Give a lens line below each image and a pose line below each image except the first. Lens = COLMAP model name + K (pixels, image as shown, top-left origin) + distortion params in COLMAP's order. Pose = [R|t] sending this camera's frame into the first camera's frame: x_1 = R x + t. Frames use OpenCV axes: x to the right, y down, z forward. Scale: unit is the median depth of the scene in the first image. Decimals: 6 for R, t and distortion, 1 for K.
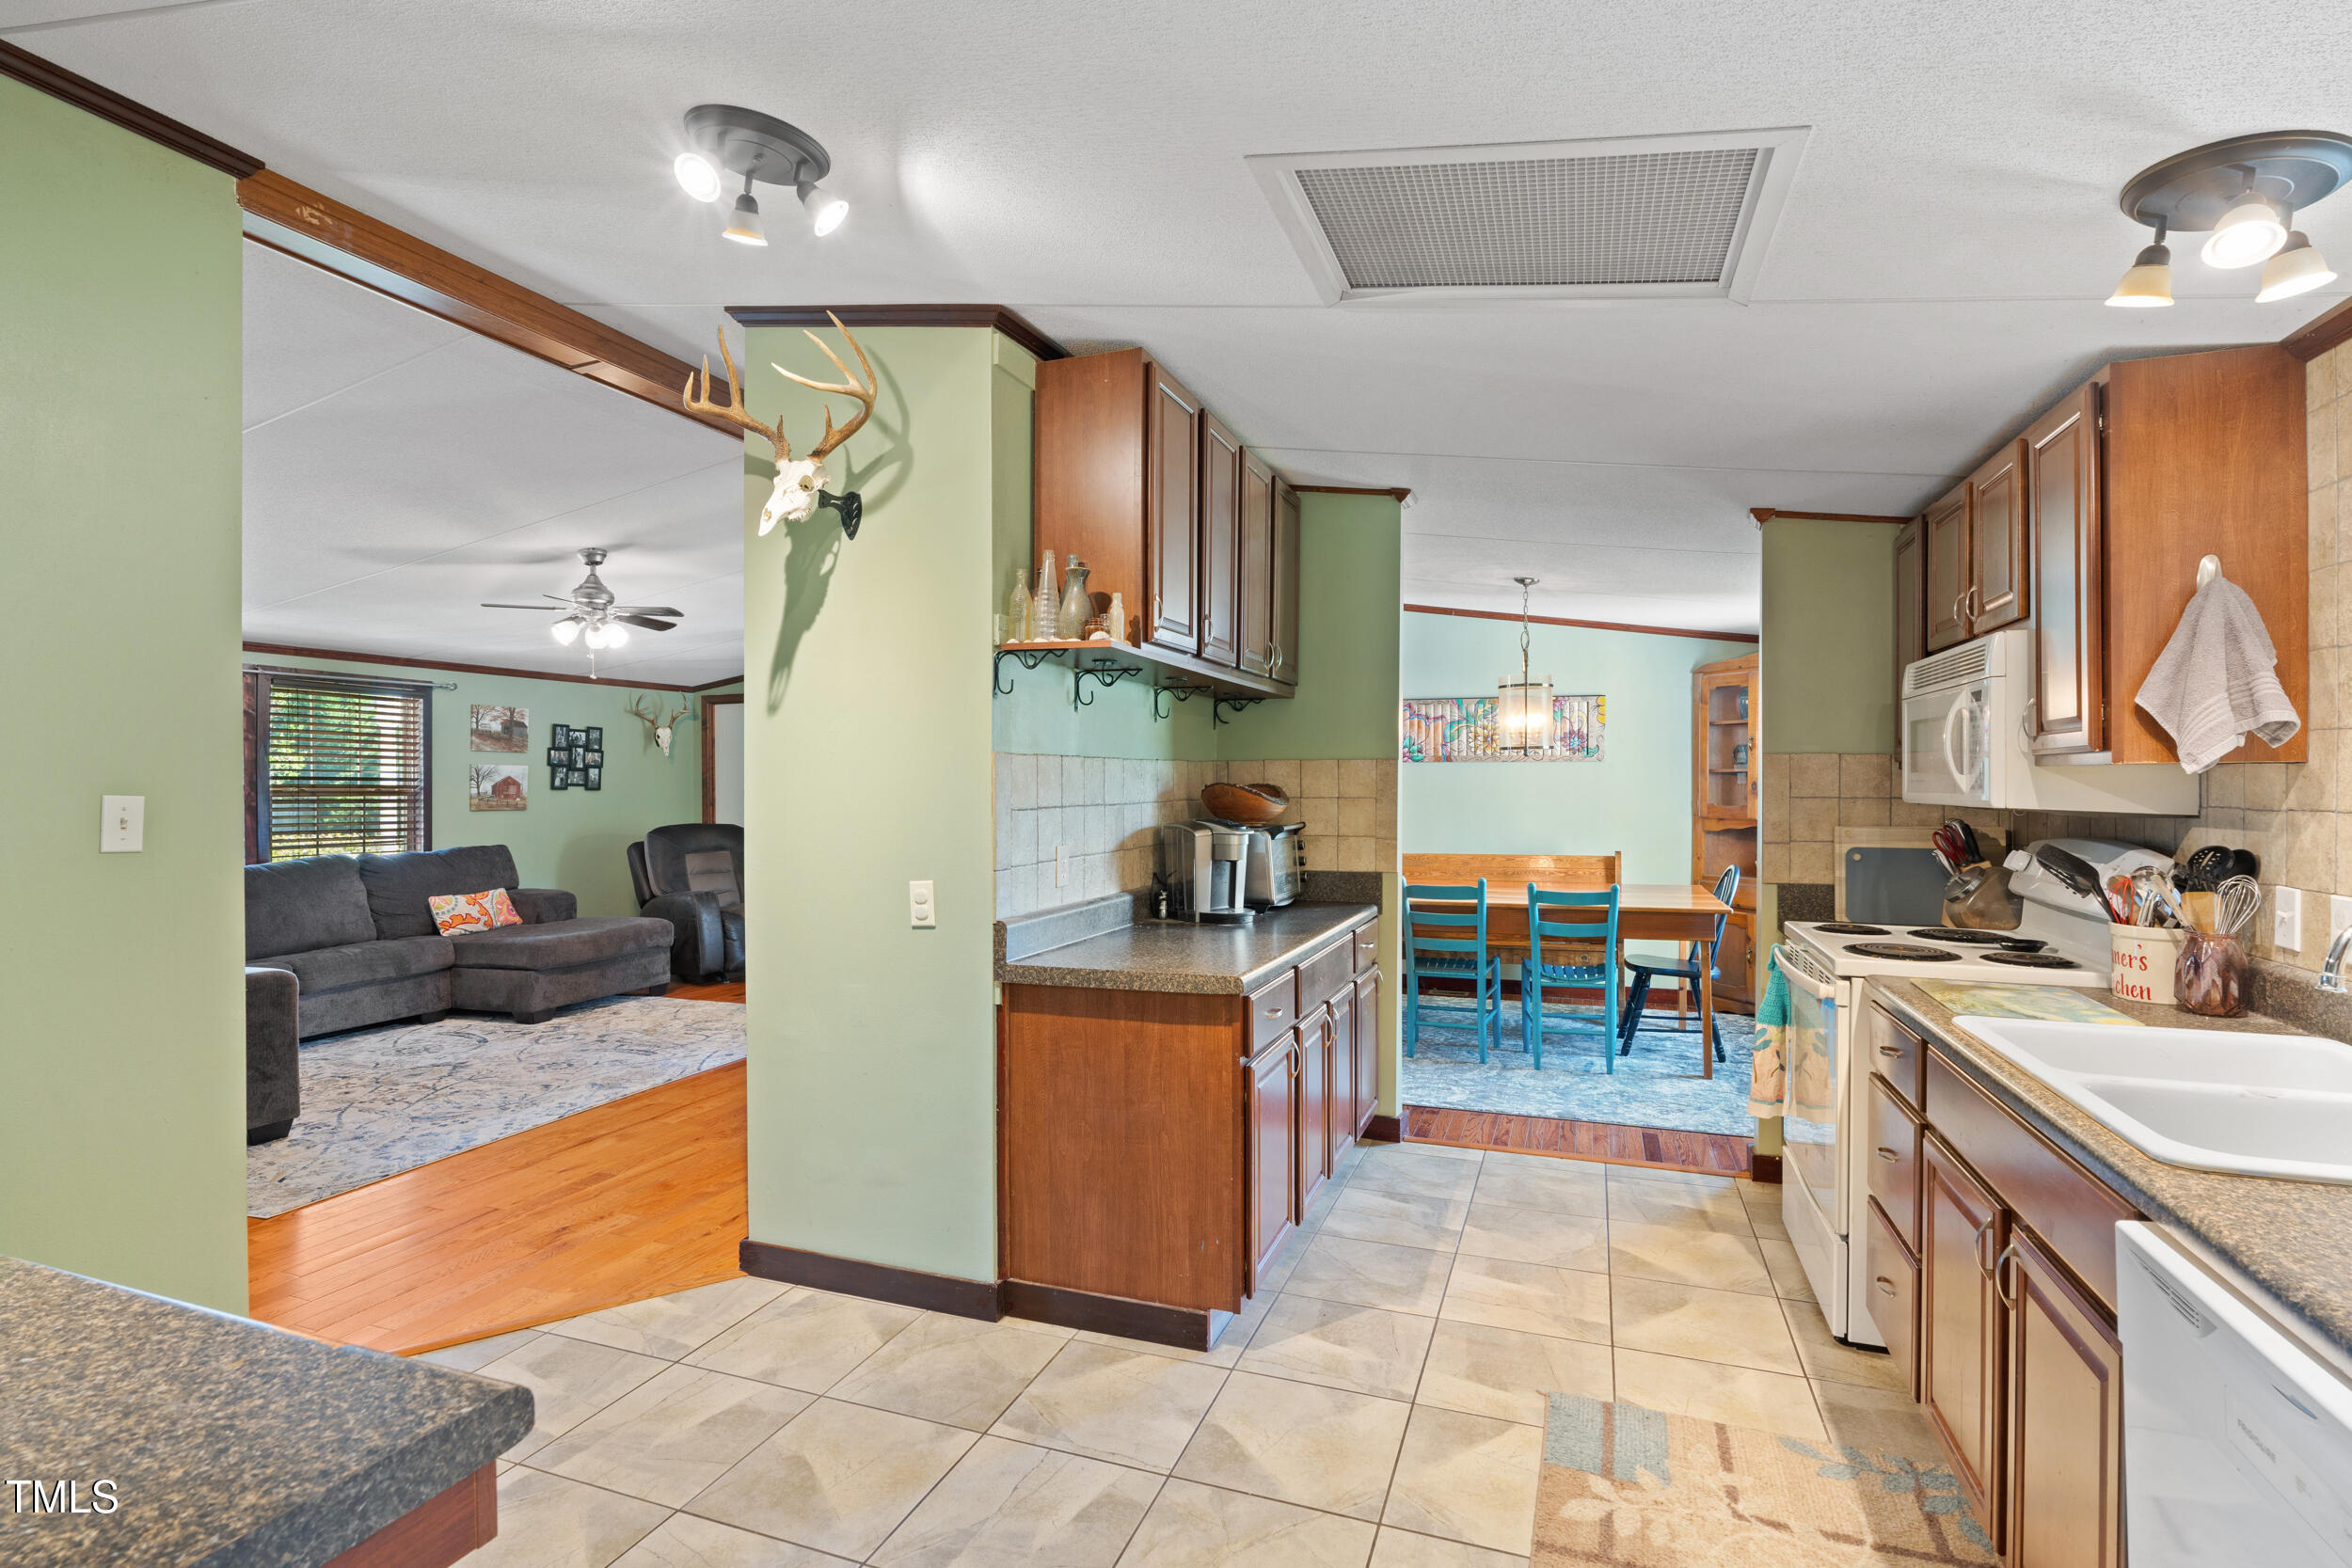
lens RADIAL K [[1104.2, 0, 1176.0], [0, 1104.2, 784.0], [0, 0, 1]] dist [-0.000015, -0.000226]
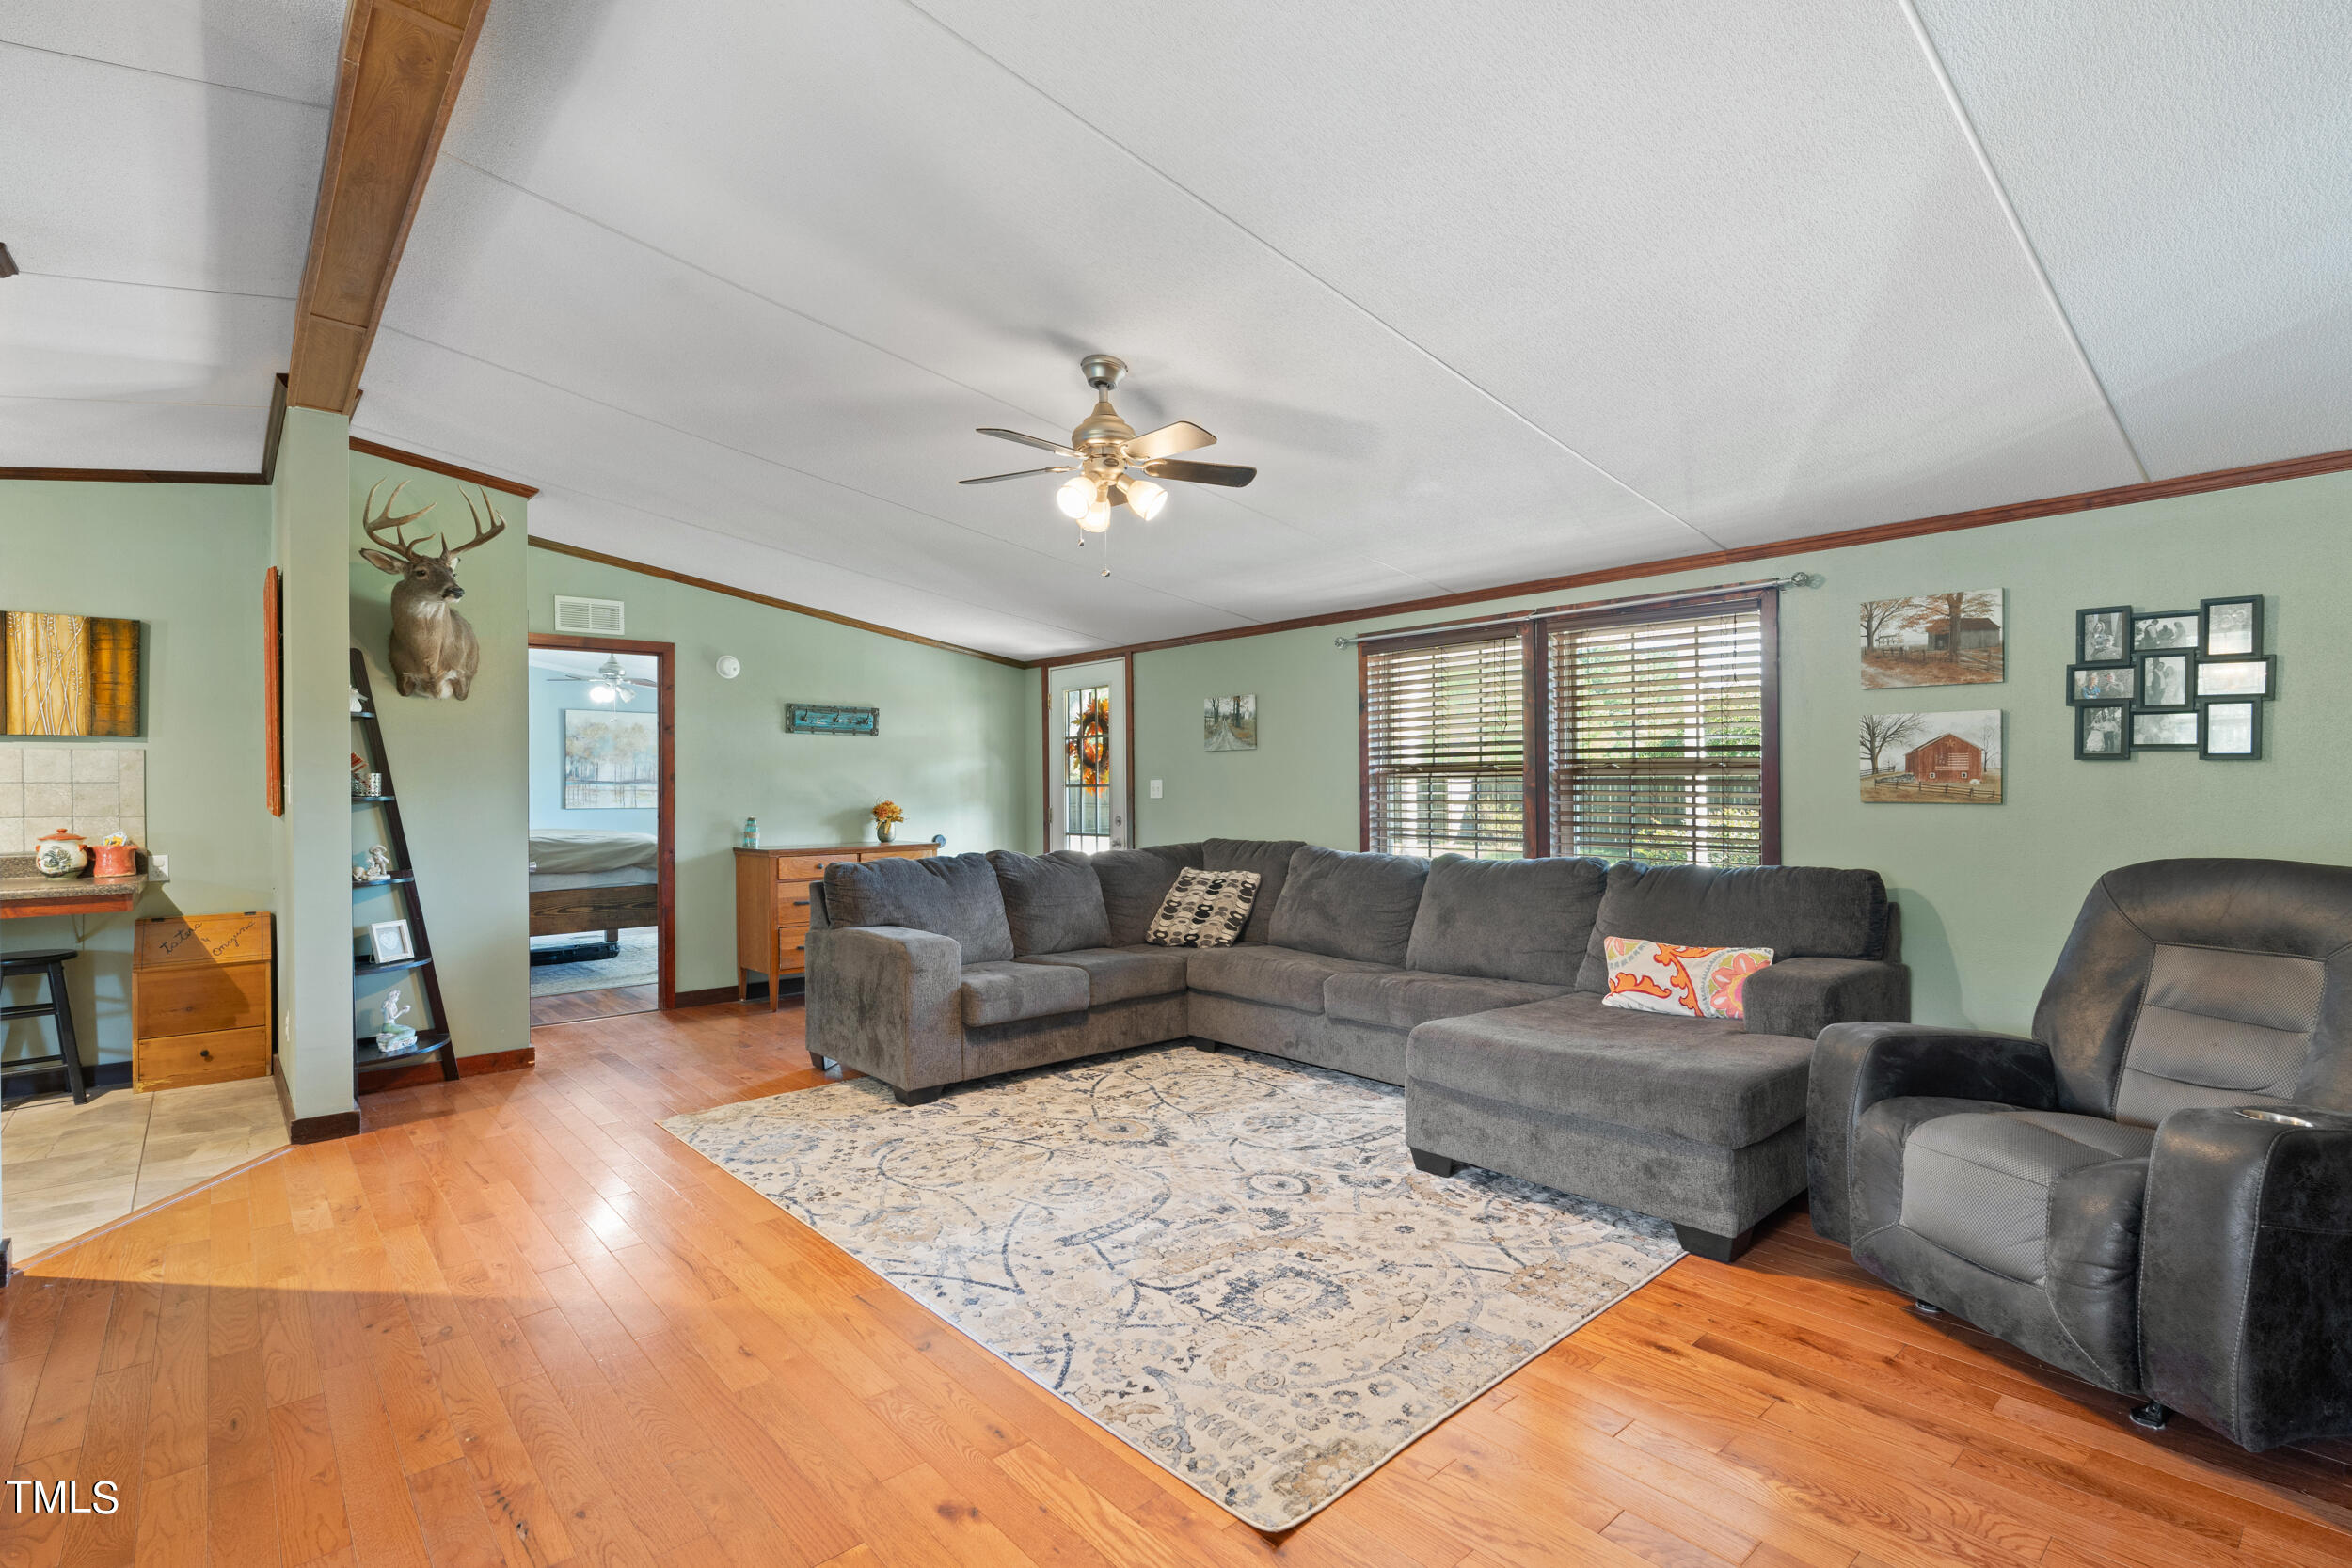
lens RADIAL K [[1078.7, 0, 1192.2], [0, 1078.7, 784.2], [0, 0, 1]] dist [-0.001183, -0.000232]
pose [[-0.460154, 0.004104, -0.887829, -0.027186], [0.005751, 0.999982, 0.001642, 0.013904], [0.887820, -0.004350, -0.460170, 1.033281]]
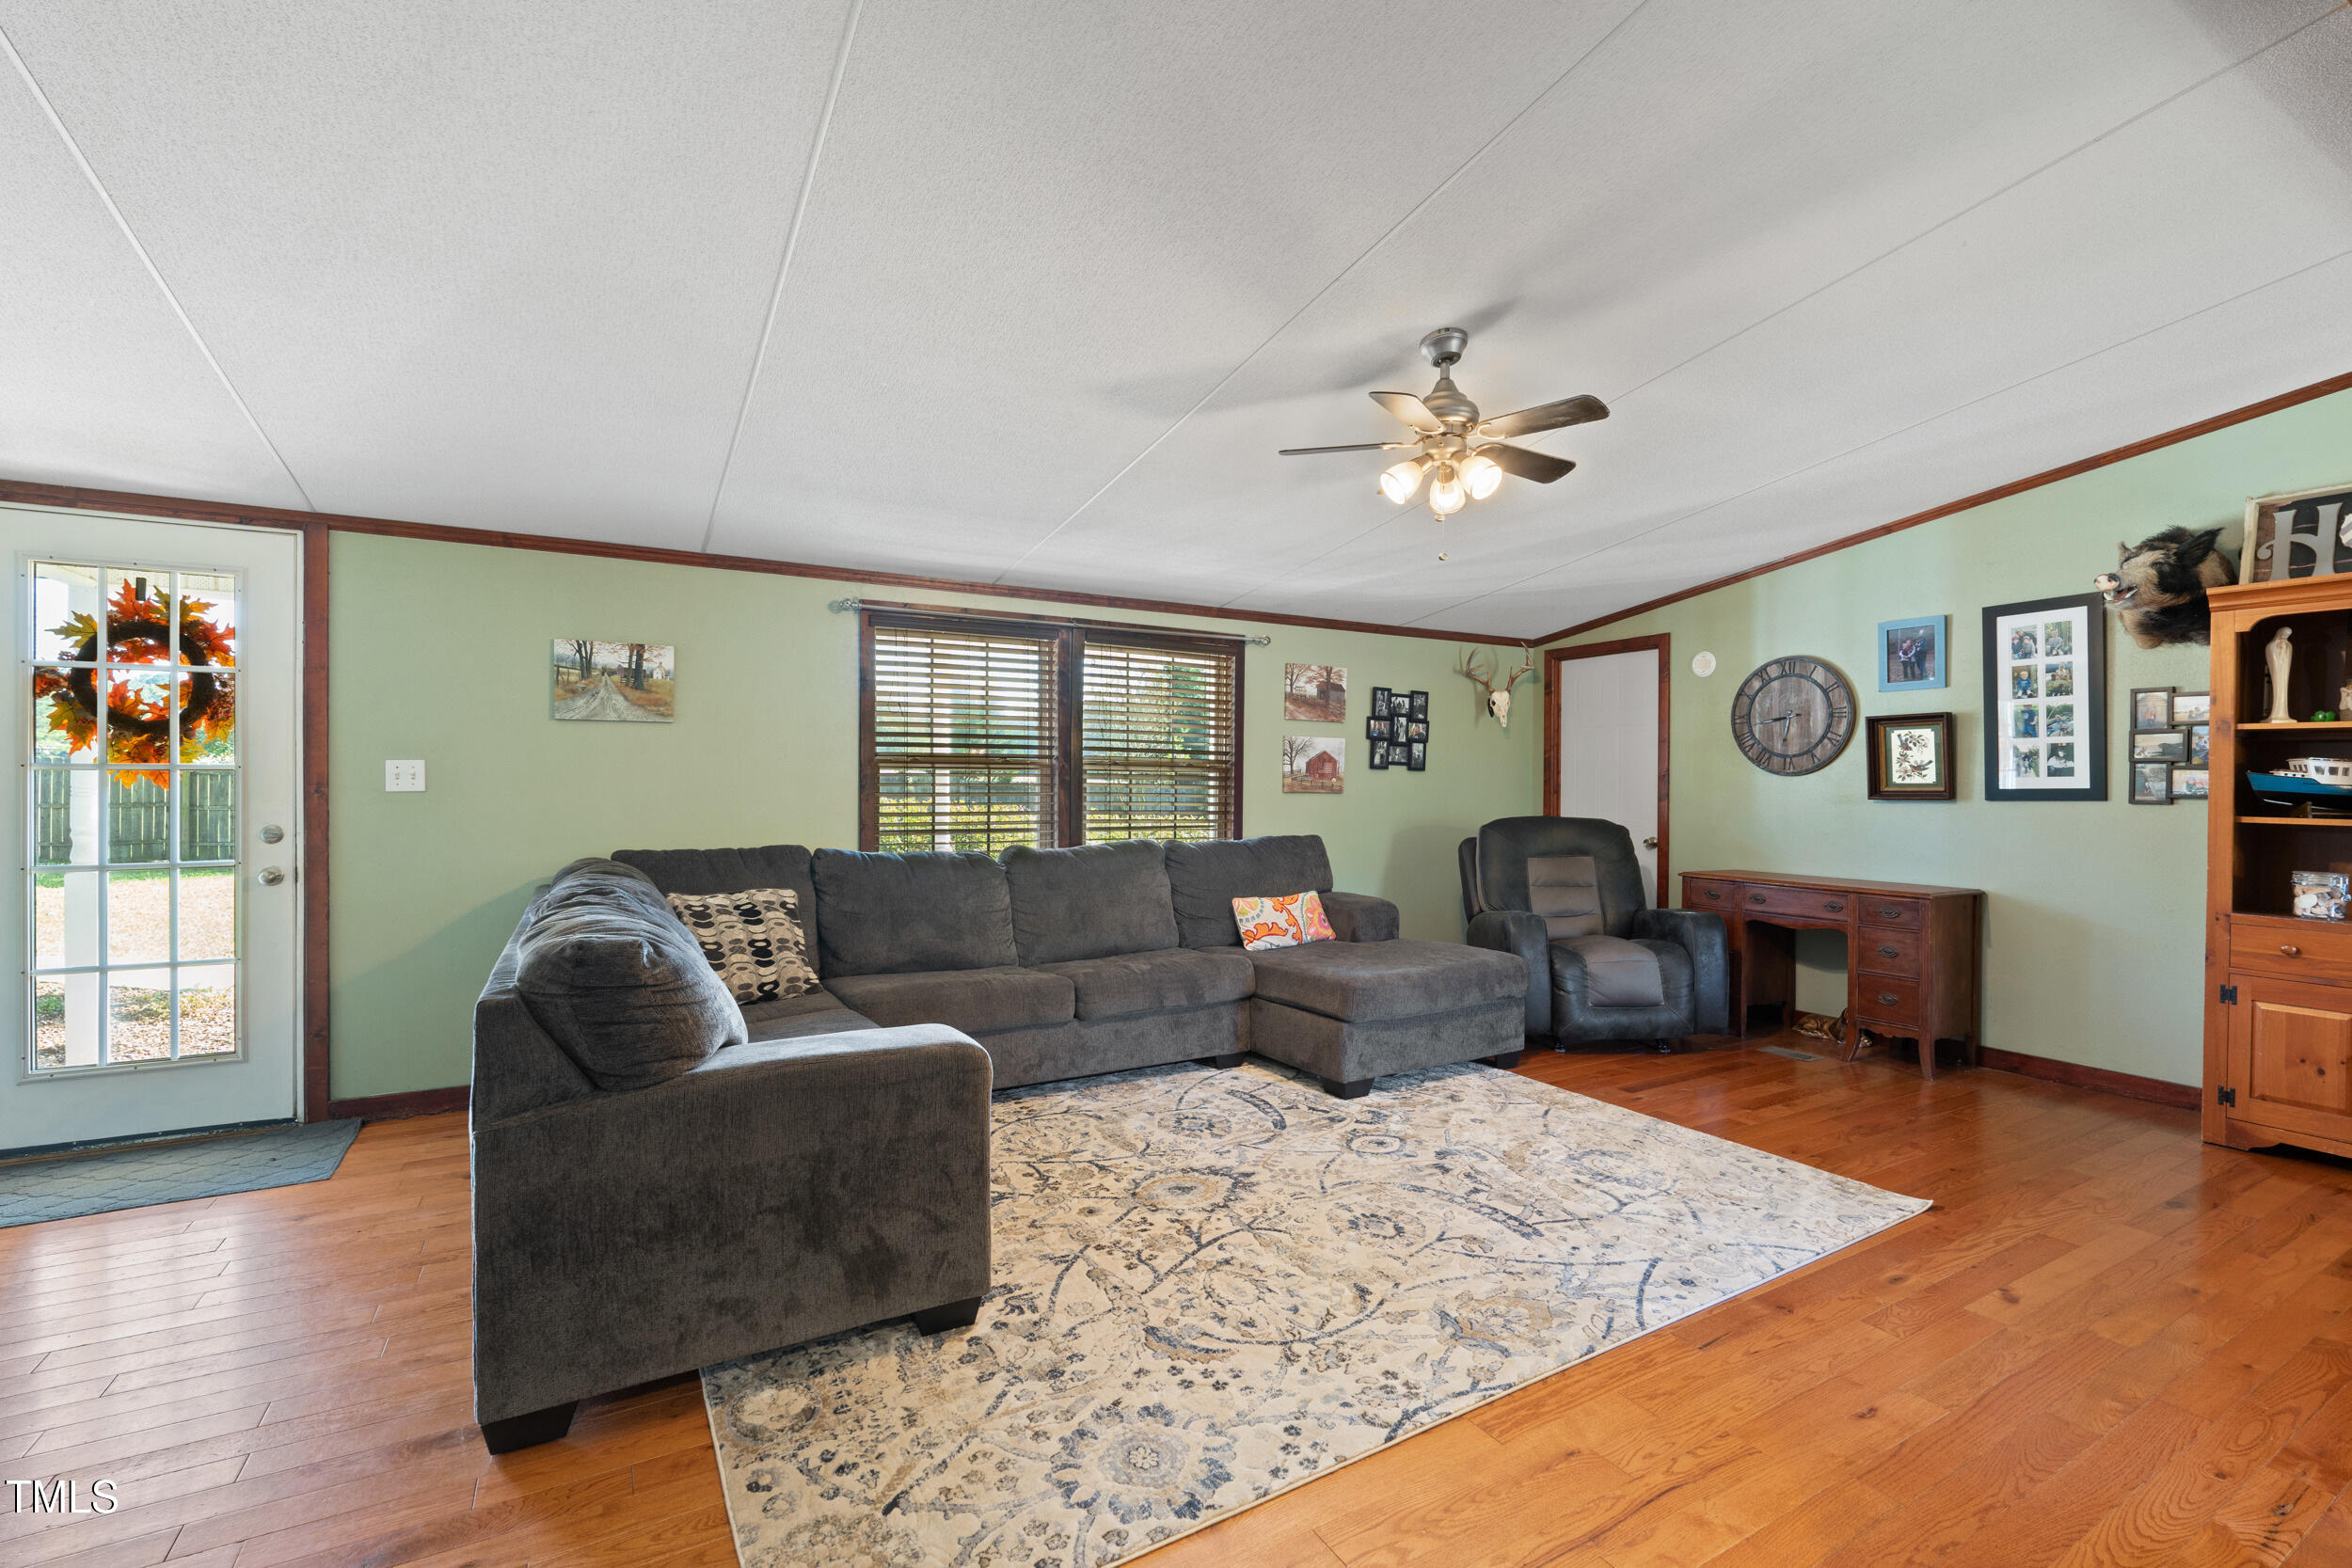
lens RADIAL K [[1008.8, 0, 1166.2], [0, 1008.8, 790.3], [0, 0, 1]] dist [-0.001941, -0.000270]
pose [[0.758750, 0.015896, -0.651188, -0.232758], [-0.011380, 0.999873, 0.011148, 0.016729], [0.651283, -0.001048, 0.758835, 0.402657]]
